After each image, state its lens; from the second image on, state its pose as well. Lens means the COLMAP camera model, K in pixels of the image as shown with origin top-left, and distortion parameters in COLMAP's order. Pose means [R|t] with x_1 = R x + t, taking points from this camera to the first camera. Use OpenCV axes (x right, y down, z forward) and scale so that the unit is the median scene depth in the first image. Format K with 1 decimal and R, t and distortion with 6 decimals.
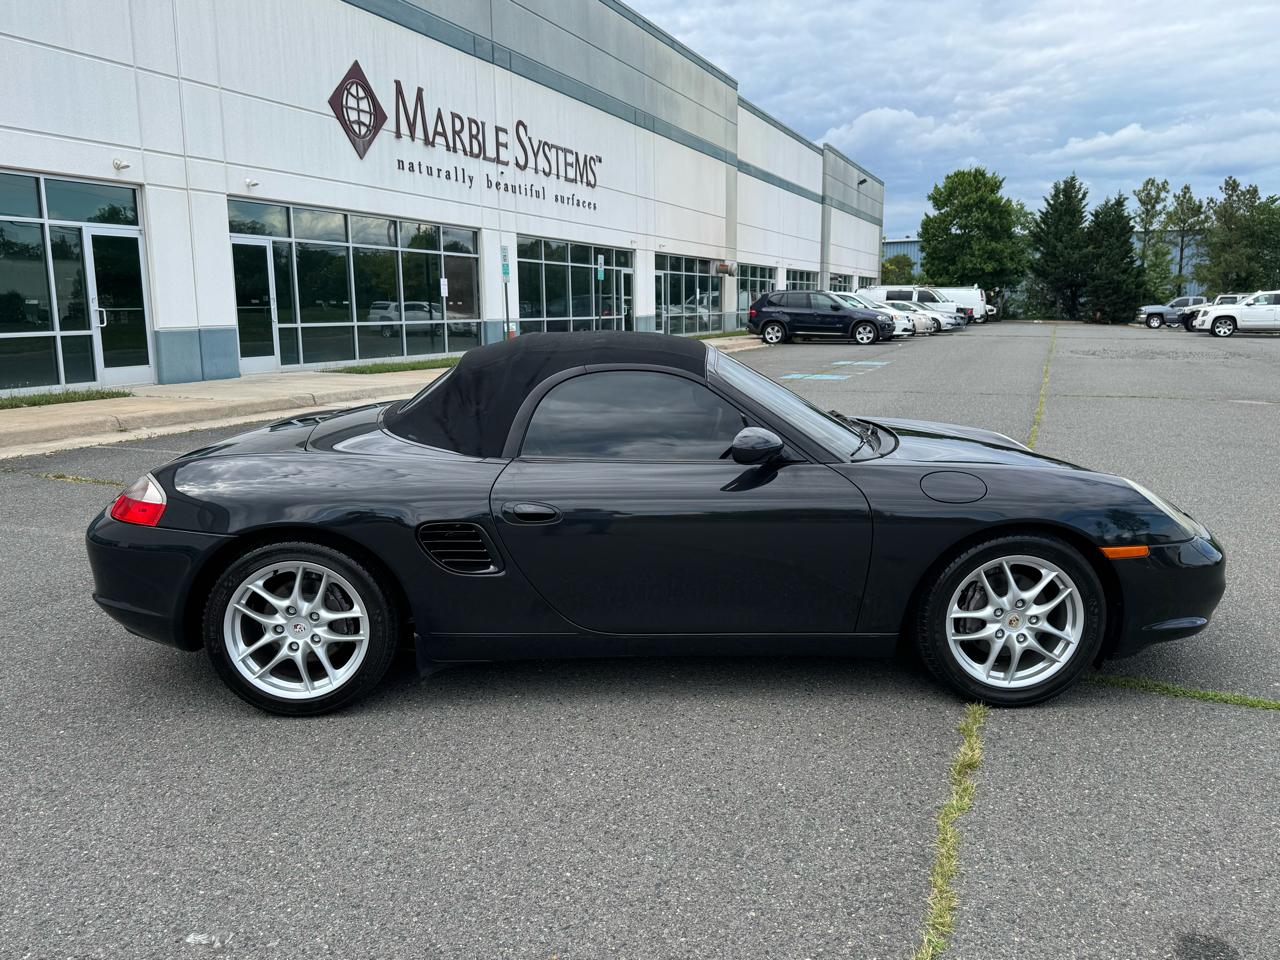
lens RADIAL K [[1047.3, 0, 630.5], [0, 1047.3, 481.9], [0, 0, 1]] dist [0.063755, -0.106273]
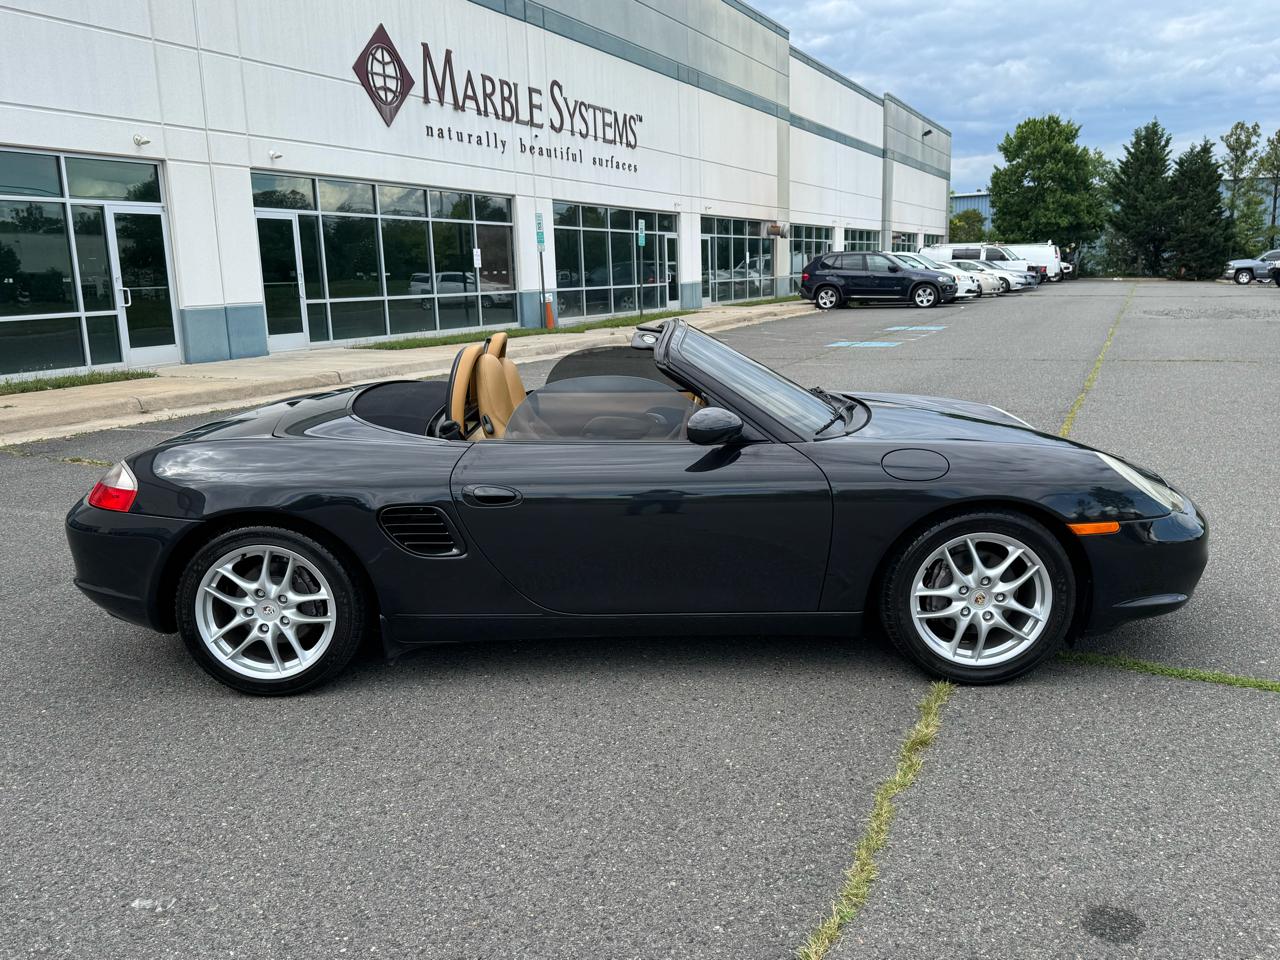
lens RADIAL K [[1094.6, 0, 634.8], [0, 1094.6, 487.3], [0, 0, 1]] dist [0.055256, -0.088505]
pose [[0.998785, -0.010871, -0.048066, 0.015487], [0.012231, 0.999531, 0.028086, -0.000993], [0.047738, -0.028640, 0.998449, -0.007407]]
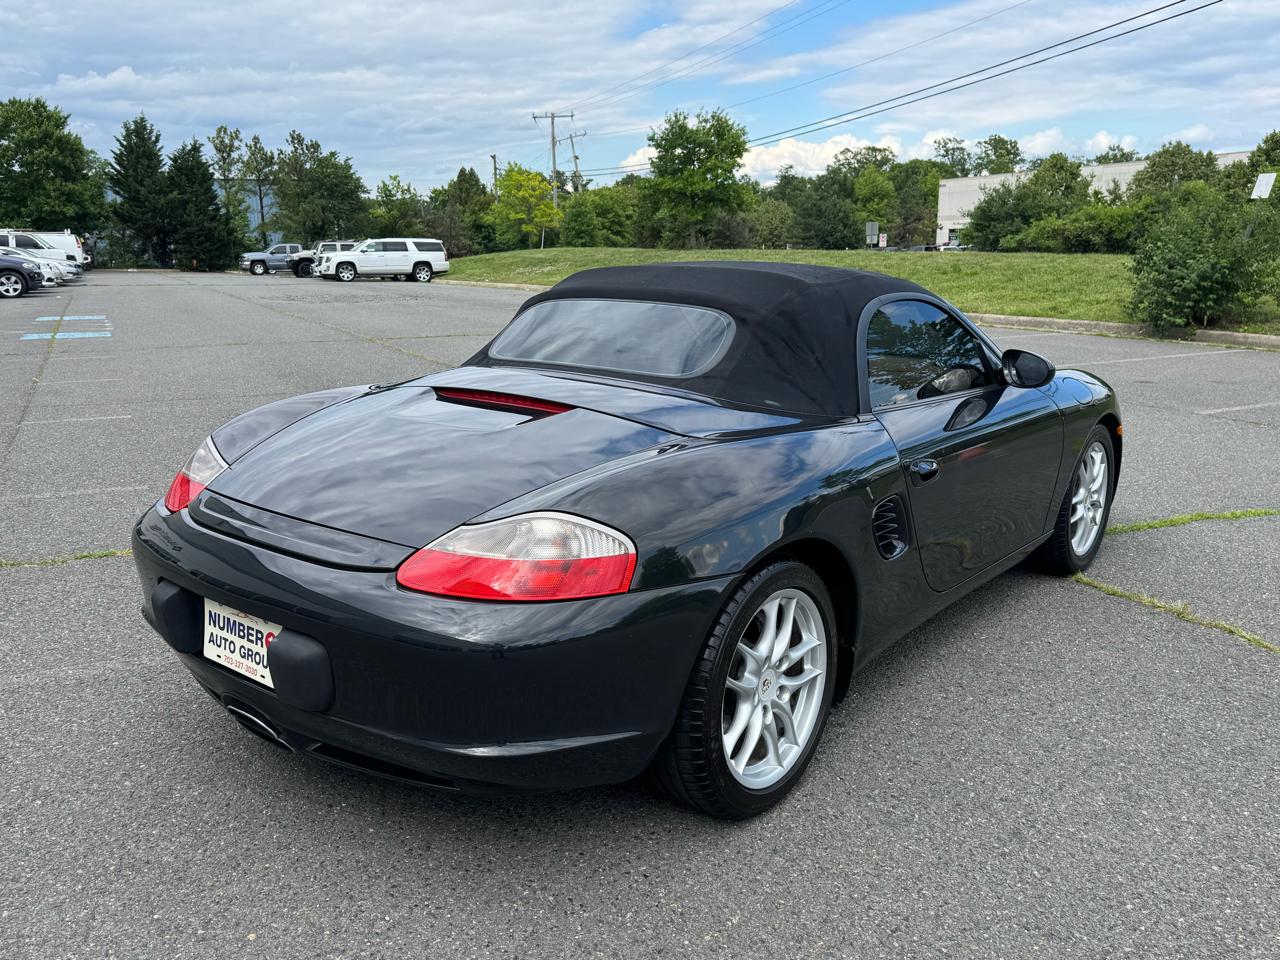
lens RADIAL K [[1047.2, 0, 637.7], [0, 1047.2, 483.6], [0, 0, 1]] dist [0.067254, -0.108484]
pose [[0.661384, -0.164994, 0.731675, -0.170751], [0.129353, 0.985980, 0.105414, -0.015717], [-0.738809, 0.024926, 0.673453, 0.115409]]
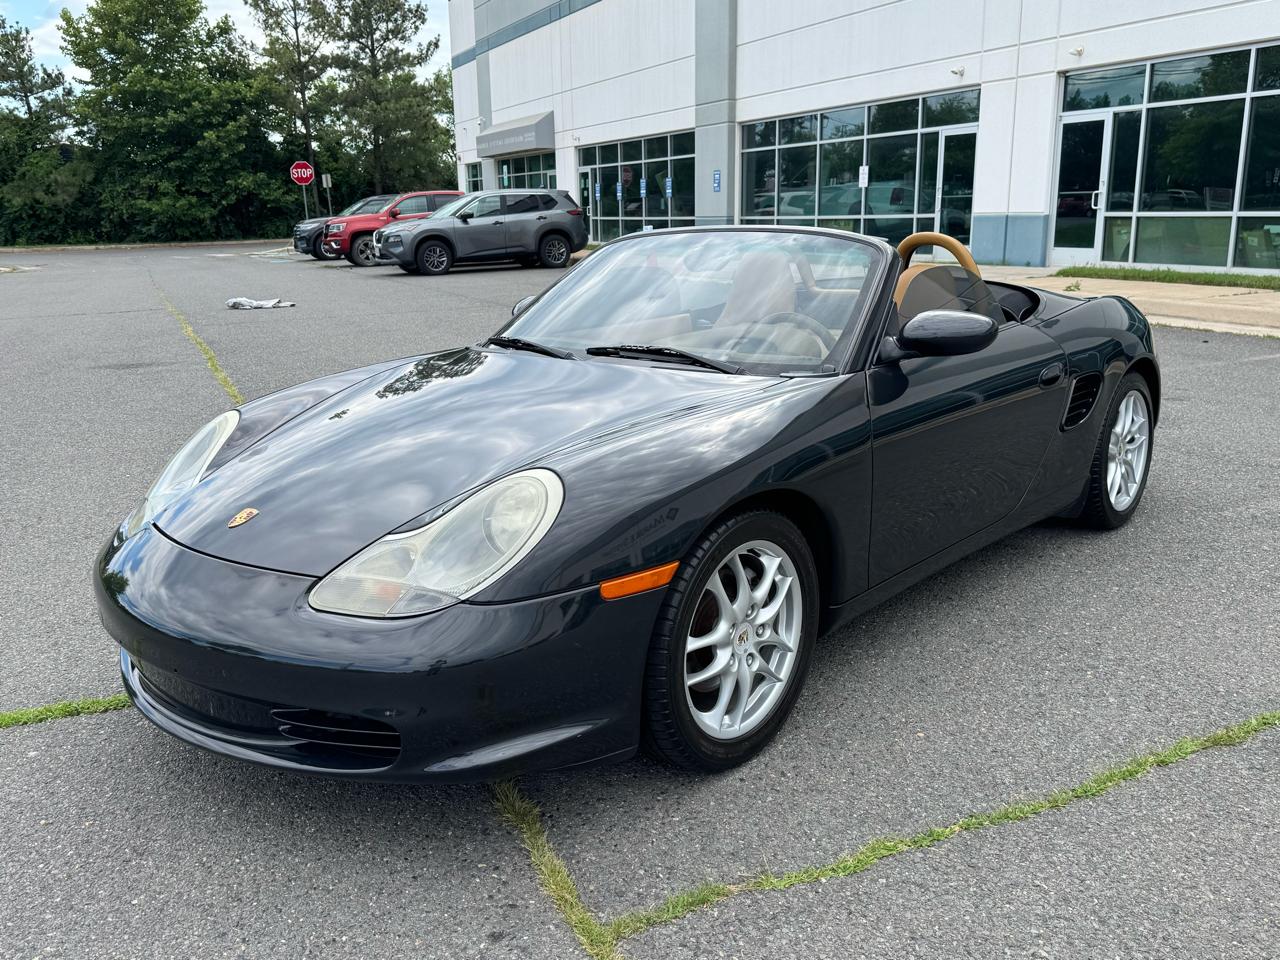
lens RADIAL K [[1094.6, 0, 634.8], [0, 1094.6, 487.3], [0, 0, 1]] dist [0.055256, -0.088505]
pose [[-0.683176, 0.204599, -0.701006, 0.538866], [-0.092014, 0.928180, 0.360576, -0.206744], [0.724433, 0.310839, -0.615285, 1.208868]]
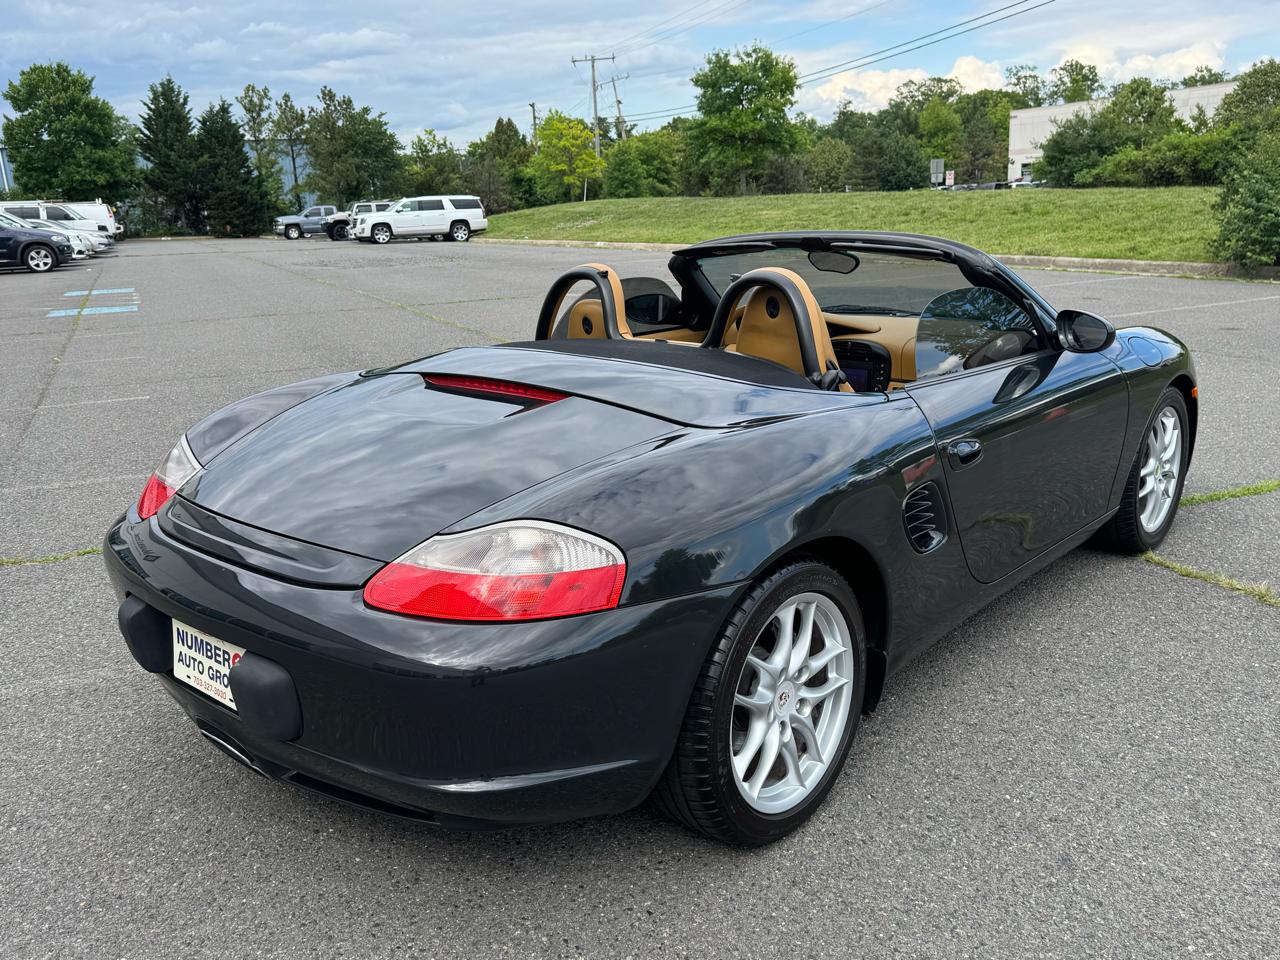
lens RADIAL K [[1094.6, 0, 634.8], [0, 1094.6, 487.3], [0, 0, 1]] dist [0.055256, -0.088505]
pose [[0.694798, -0.207314, 0.688677, -0.160603], [0.158095, 0.978158, 0.134957, -0.017771], [-0.701613, 0.015108, 0.712398, 0.115594]]
